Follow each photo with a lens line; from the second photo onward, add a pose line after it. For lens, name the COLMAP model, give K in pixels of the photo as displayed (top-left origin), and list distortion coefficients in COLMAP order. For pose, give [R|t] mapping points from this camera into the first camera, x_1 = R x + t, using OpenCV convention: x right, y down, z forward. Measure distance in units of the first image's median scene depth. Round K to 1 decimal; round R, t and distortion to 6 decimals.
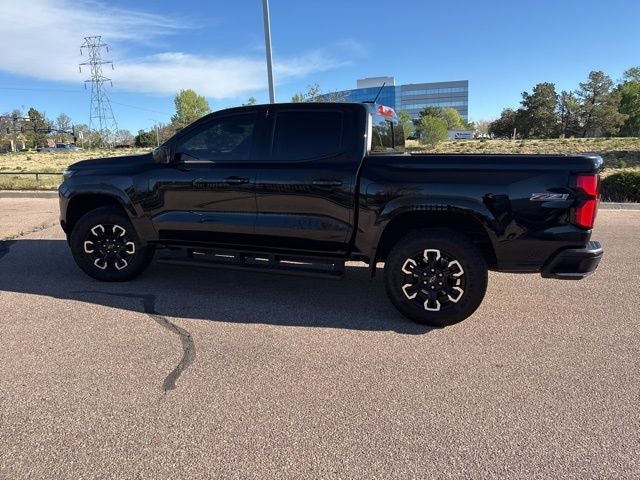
lens RADIAL K [[486.5, 0, 322.9], [0, 486.5, 241.6], [0, 0, 1]] dist [0.045384, -0.039691]
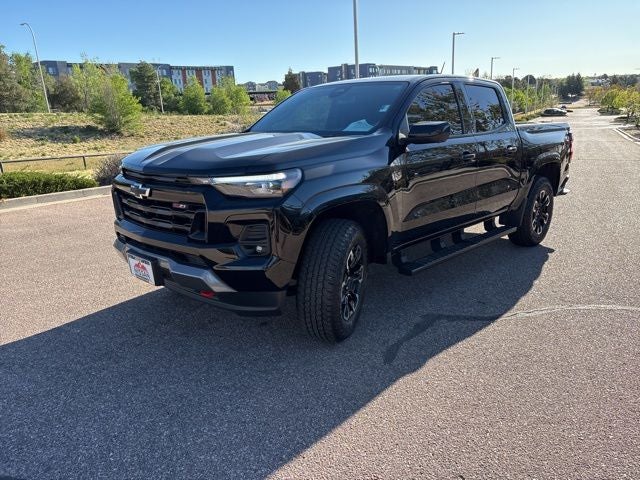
lens RADIAL K [[486.5, 0, 322.9], [0, 486.5, 241.6], [0, 0, 1]] dist [0.045384, -0.039691]
pose [[0.375172, -0.232133, 0.897419, -1.136010], [0.190469, 0.966783, 0.170449, -0.176338], [-0.907176, 0.106983, 0.406924, 0.864292]]
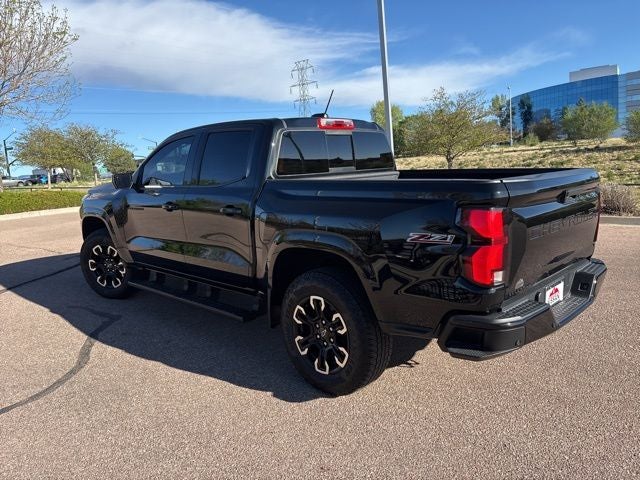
lens RADIAL K [[486.5, 0, 322.9], [0, 486.5, 241.6], [0, 0, 1]] dist [0.045384, -0.039691]
pose [[0.919682, 0.030584, -0.391472, 0.461404], [-0.035845, 0.999339, -0.006135, -0.059334], [0.391026, 0.019675, 0.920170, 0.228745]]
